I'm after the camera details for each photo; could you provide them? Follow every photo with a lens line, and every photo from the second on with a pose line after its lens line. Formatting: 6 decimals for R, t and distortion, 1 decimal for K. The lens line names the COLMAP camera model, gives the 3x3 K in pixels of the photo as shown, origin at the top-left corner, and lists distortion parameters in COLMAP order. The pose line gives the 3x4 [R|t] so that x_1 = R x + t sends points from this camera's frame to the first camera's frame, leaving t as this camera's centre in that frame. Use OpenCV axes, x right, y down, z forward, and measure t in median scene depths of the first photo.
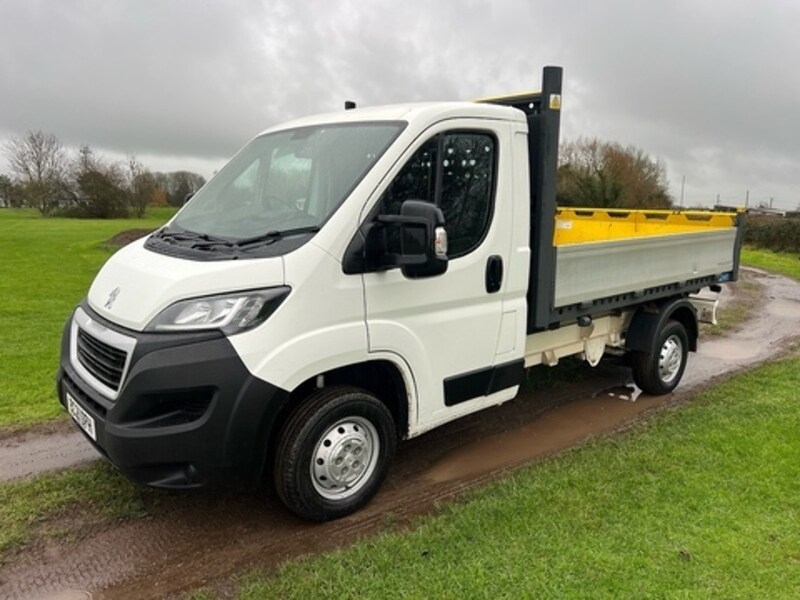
lens RADIAL K [[600.1, 0, 403.8], [0, 600.1, 289.0], [0, 0, 1]] dist [0.062777, -0.068284]
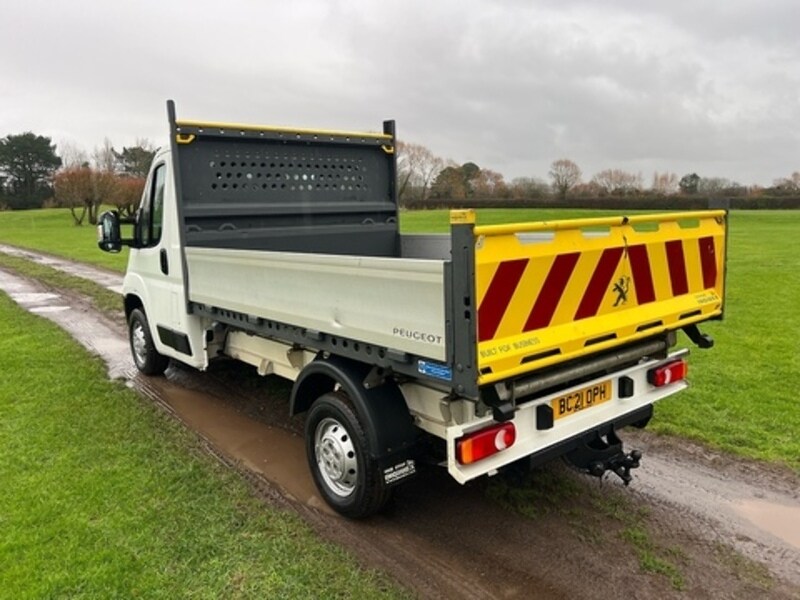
lens RADIAL K [[600.1, 0, 403.8], [0, 600.1, 289.0], [0, 0, 1]] dist [0.062777, -0.068284]
pose [[-0.030585, 0.119063, -0.992415, 1.633343], [-0.128733, 0.984142, 0.122038, -0.217370], [0.991208, 0.131489, -0.014772, 1.676113]]
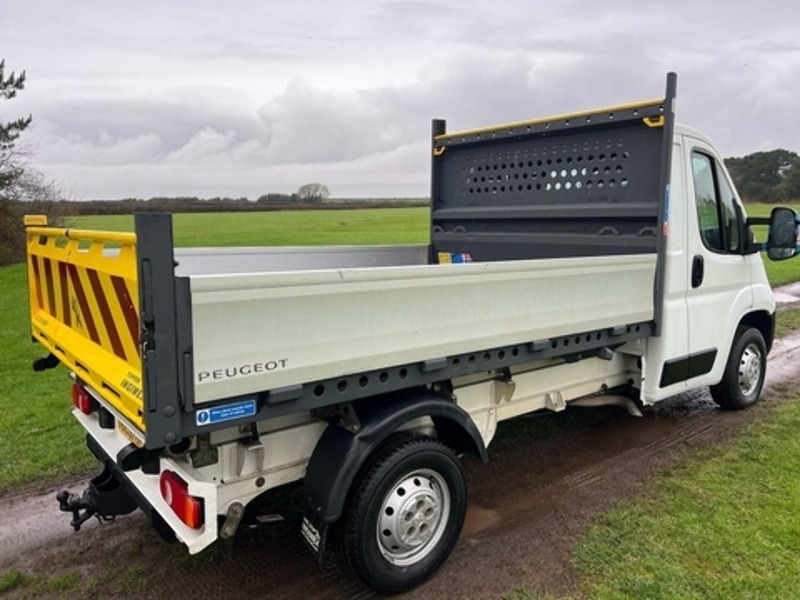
lens RADIAL K [[596.9, 0, 404.1], [0, 596.9, 289.5], [0, 0, 1]] dist [0.080233, -0.080795]
pose [[-0.999456, -0.016319, 0.028642, 0.308376], [-0.007973, 0.962737, 0.270321, -0.392300], [-0.031987, 0.269946, -0.962344, 2.708405]]
